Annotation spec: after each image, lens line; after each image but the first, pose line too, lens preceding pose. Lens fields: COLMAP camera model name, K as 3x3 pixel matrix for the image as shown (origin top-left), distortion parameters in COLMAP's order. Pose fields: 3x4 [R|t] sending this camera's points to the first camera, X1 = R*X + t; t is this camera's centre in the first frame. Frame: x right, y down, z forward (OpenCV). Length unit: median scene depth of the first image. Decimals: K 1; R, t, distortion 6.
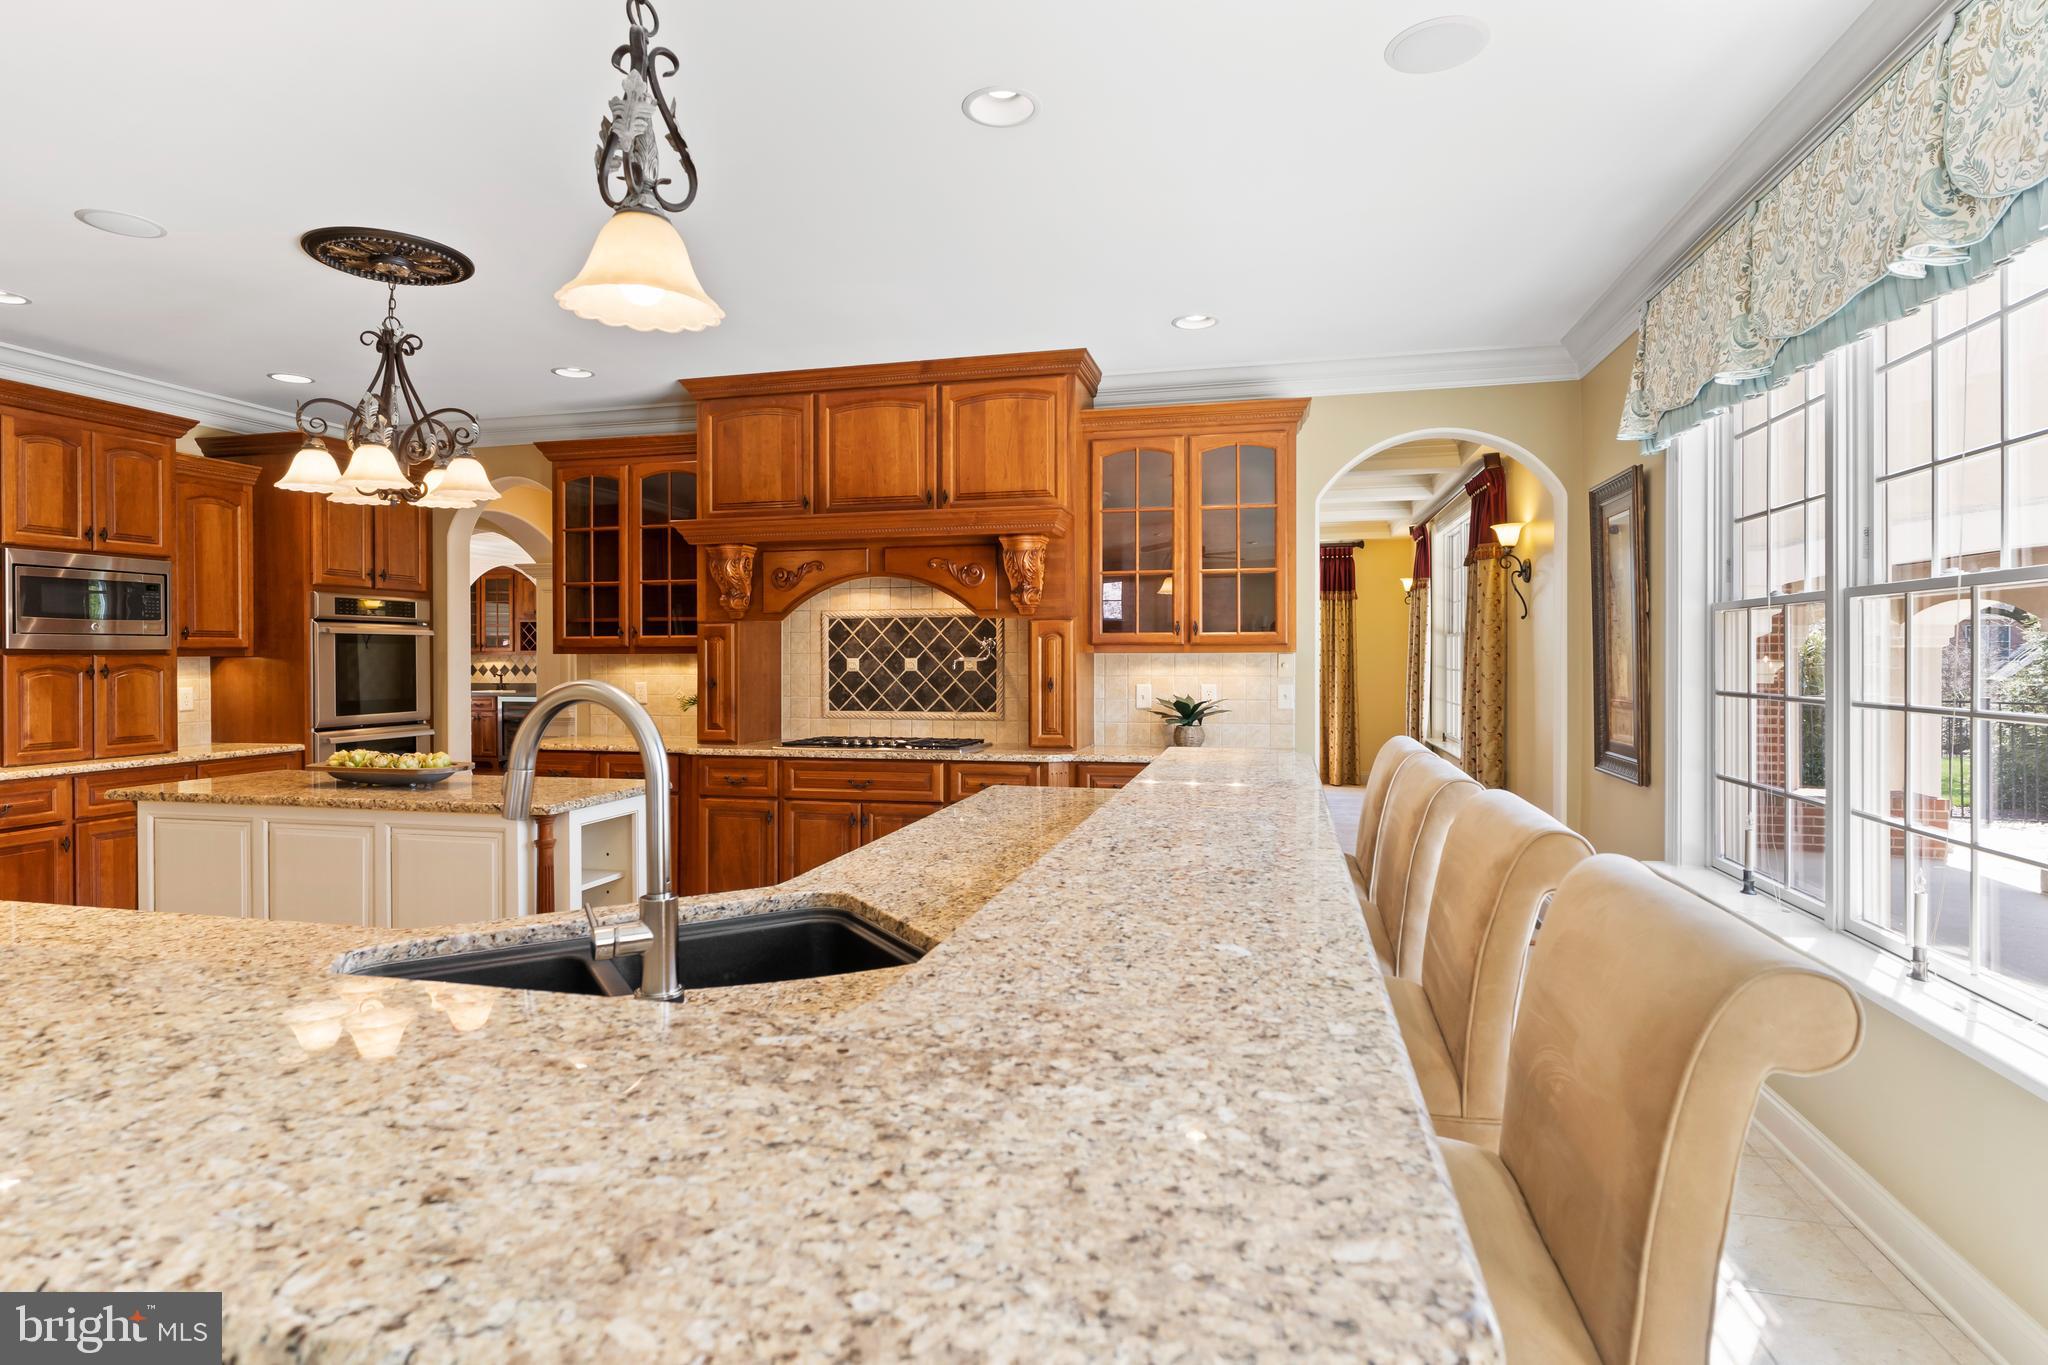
lens RADIAL K [[1055.1, 0, 1014.8], [0, 1055.1, 653.3], [0, 0, 1]] dist [-0.005753, 0.003544]
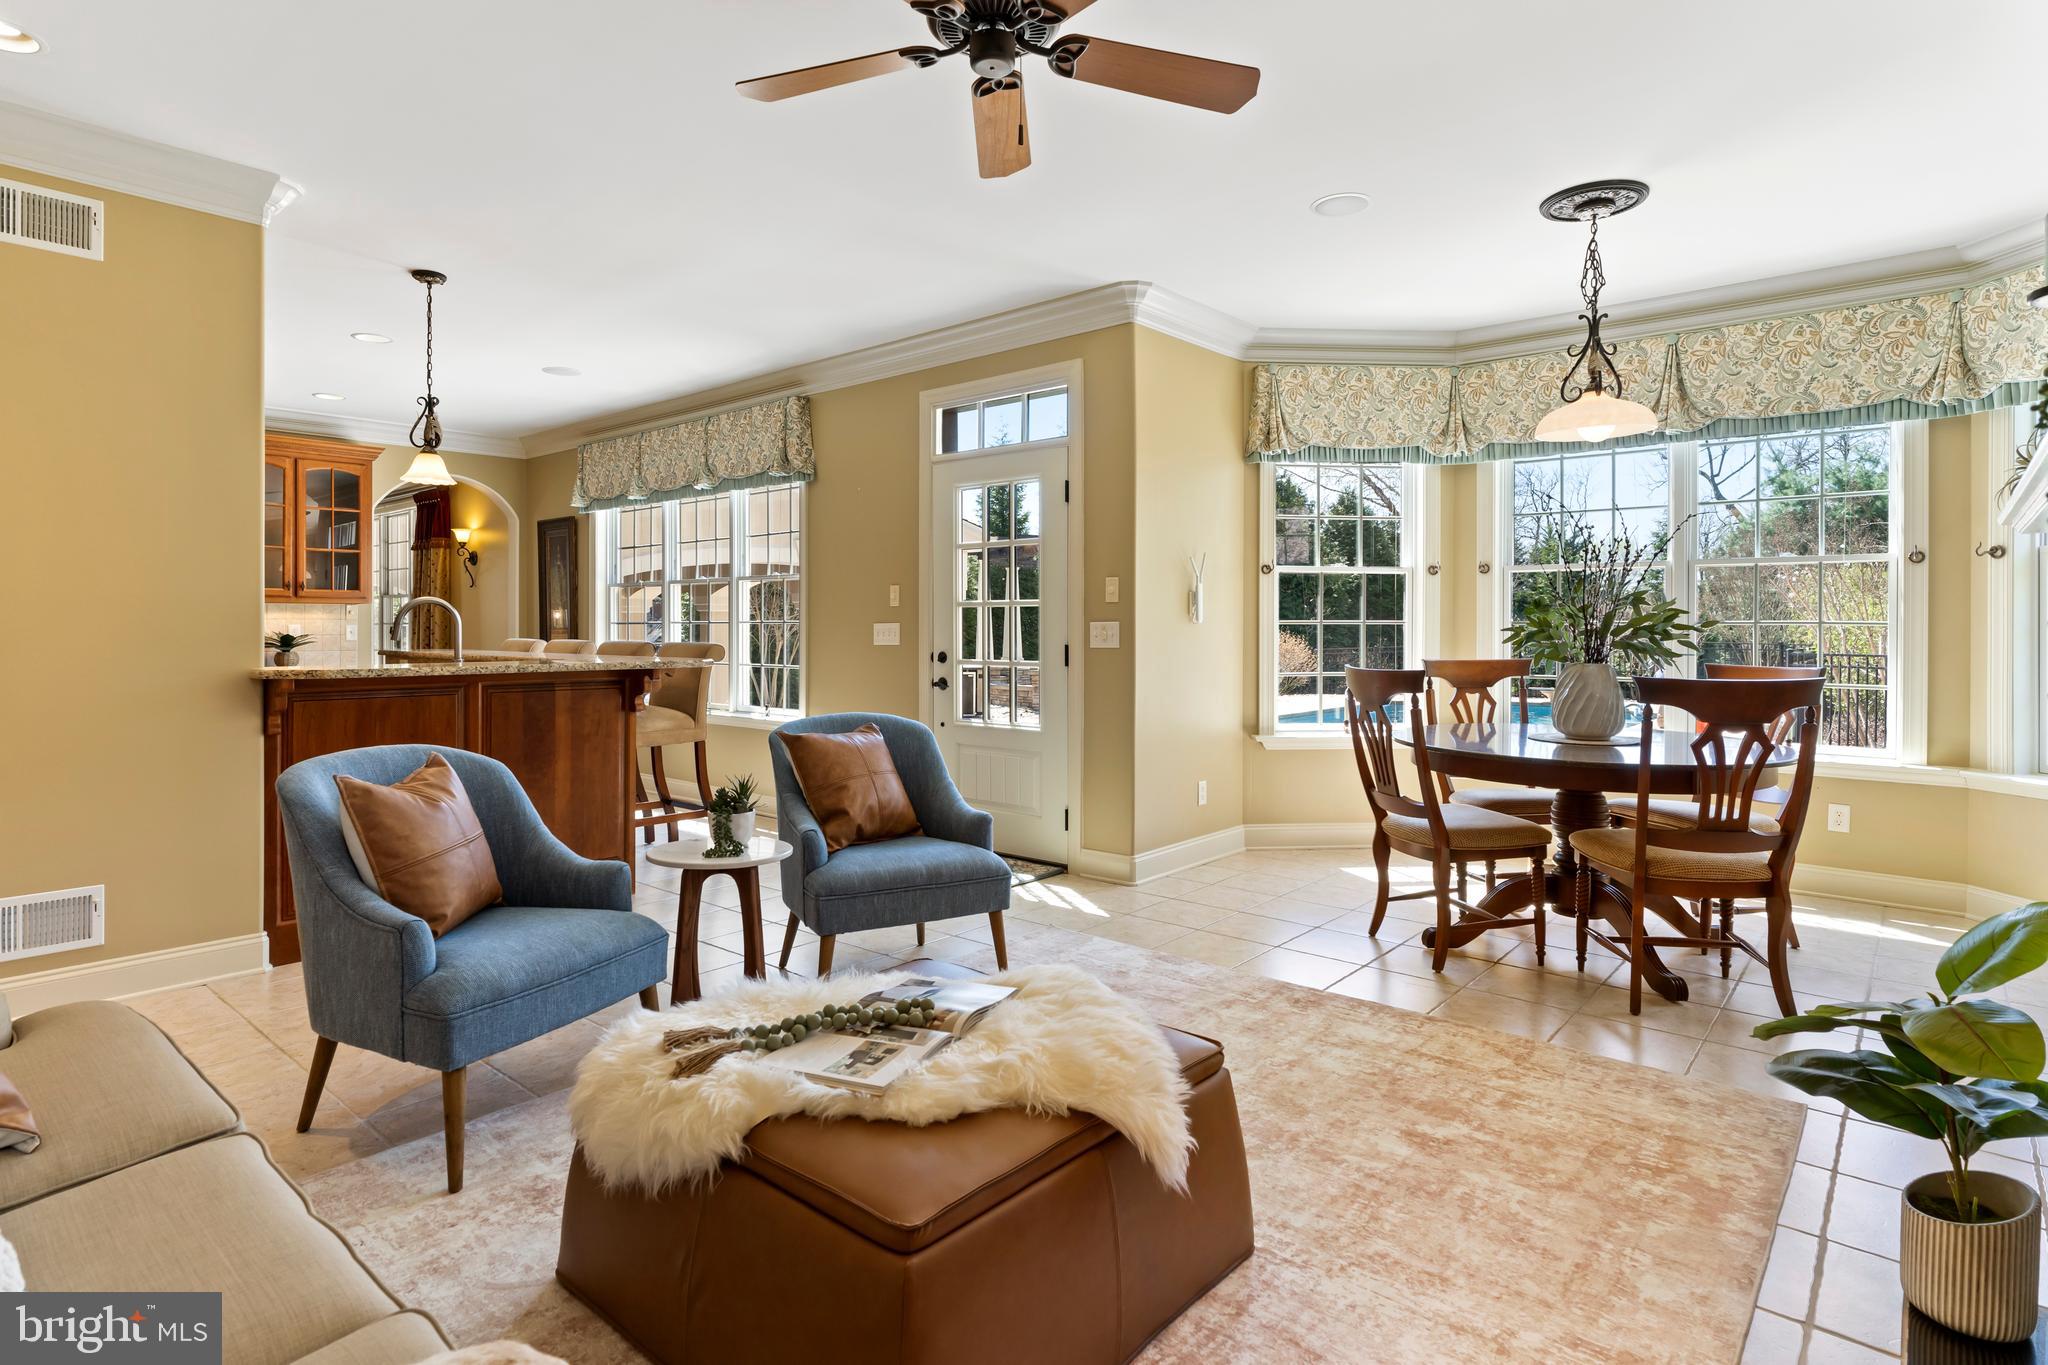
lens RADIAL K [[1055.1, 0, 1024.9], [0, 1055.1, 639.0], [0, 0, 1]] dist [-0.005753, 0.003544]
pose [[0.449014, -0.007990, 0.893489, -0.700169], [-0.002066, 0.999948, 0.009981, 0.034035], [-0.893522, -0.006327, 0.448974, -0.598915]]
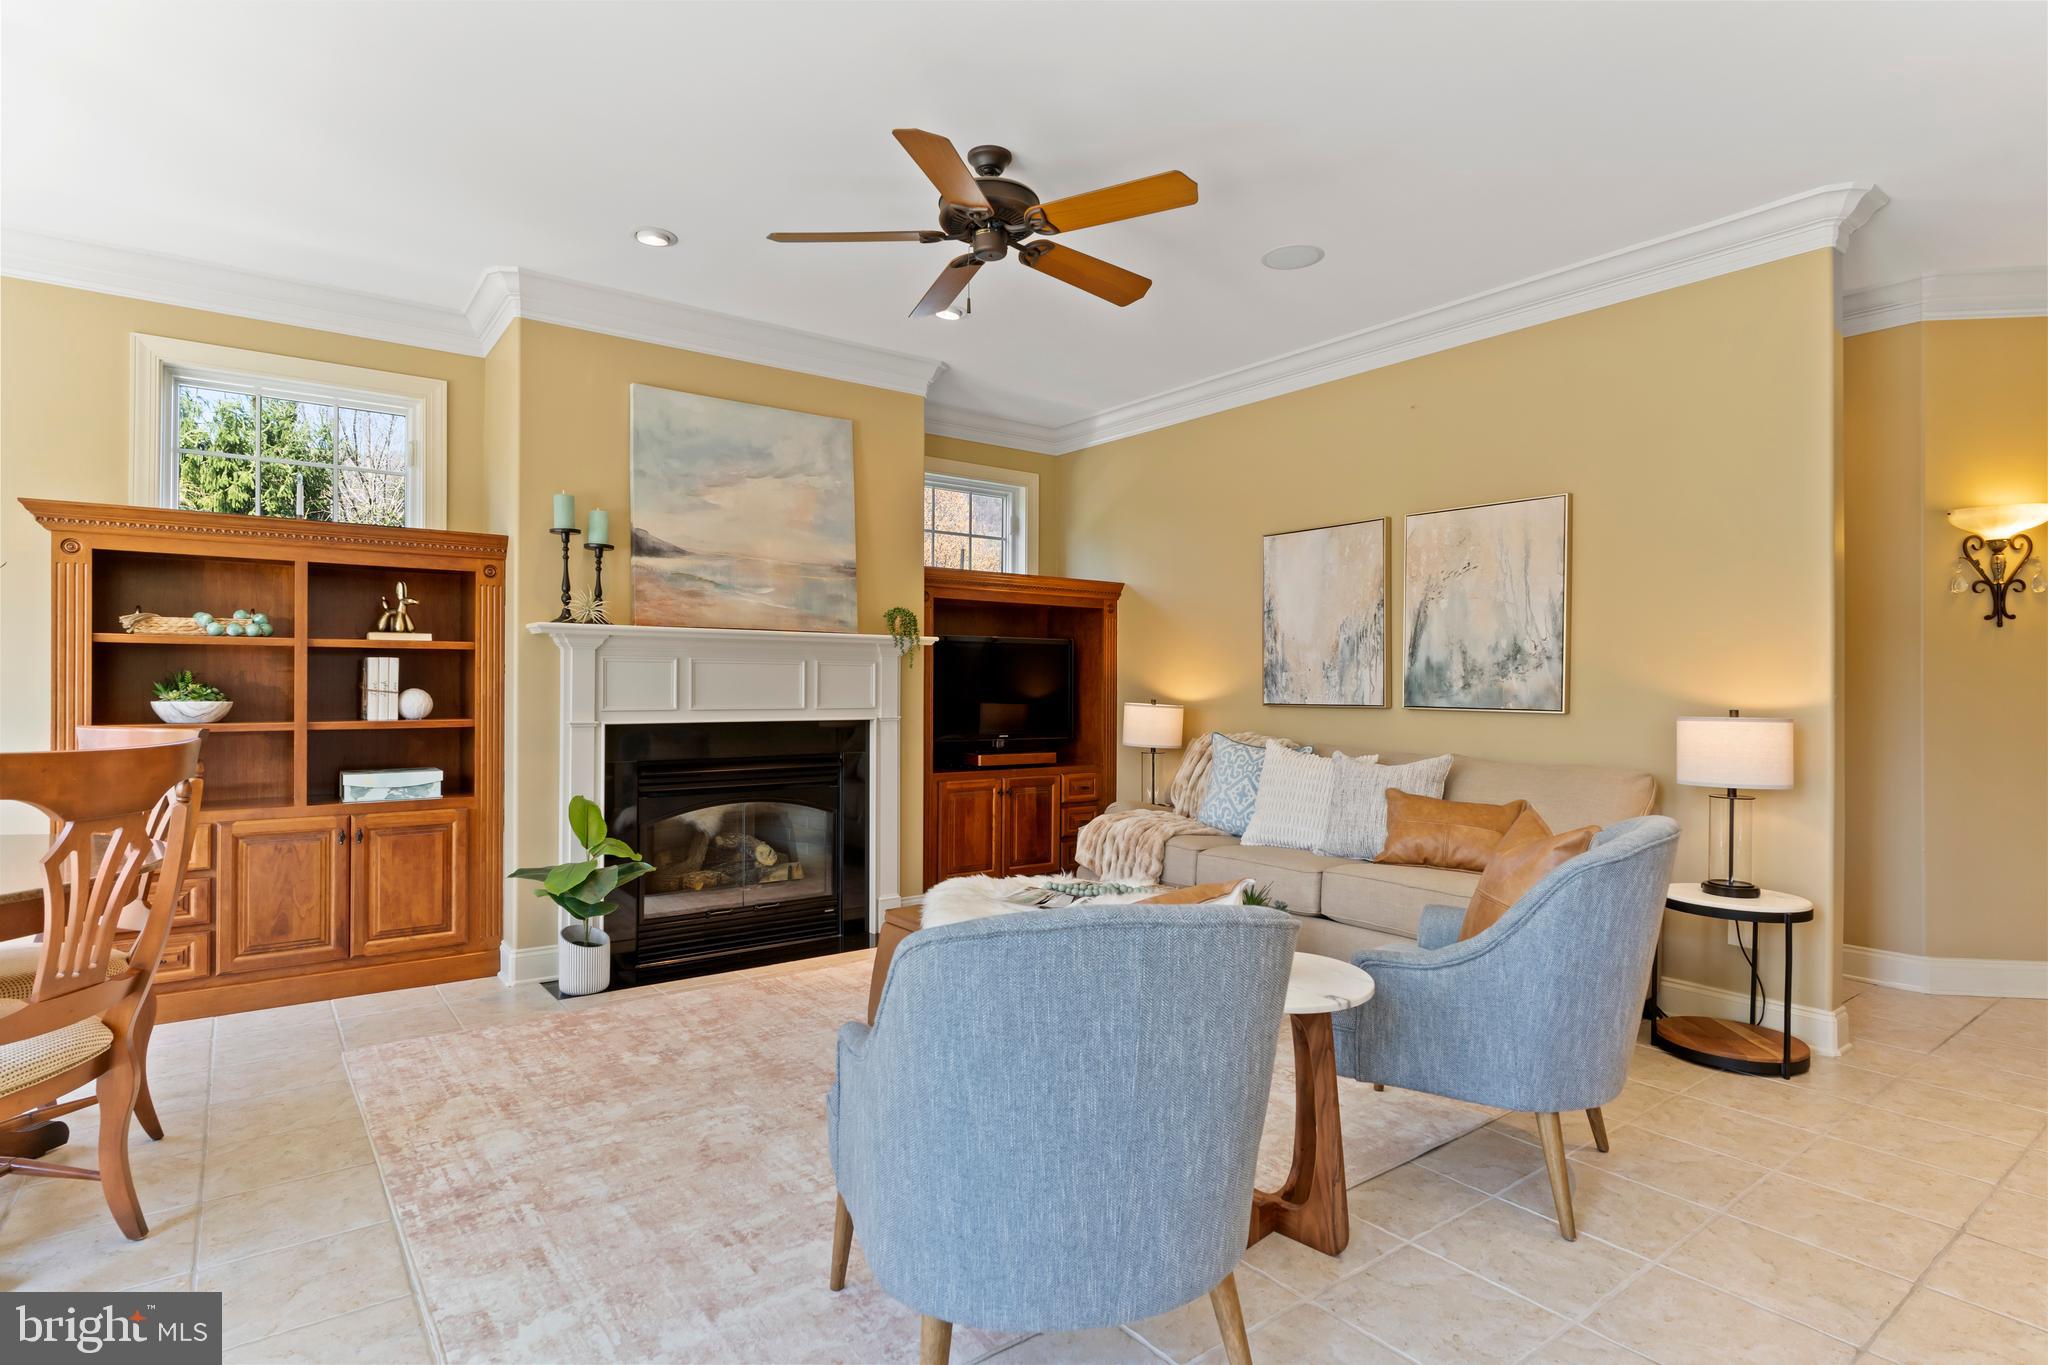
lens RADIAL K [[1055.1, 0, 1016.0], [0, 1055.1, 678.8], [0, 0, 1]] dist [-0.005753, 0.003544]
pose [[-0.631064, -0.004209, -0.775719, 0.195553], [-0.001800, 0.999991, -0.003962, 0.037204], [0.775728, -0.001104, -0.631066, 0.039059]]
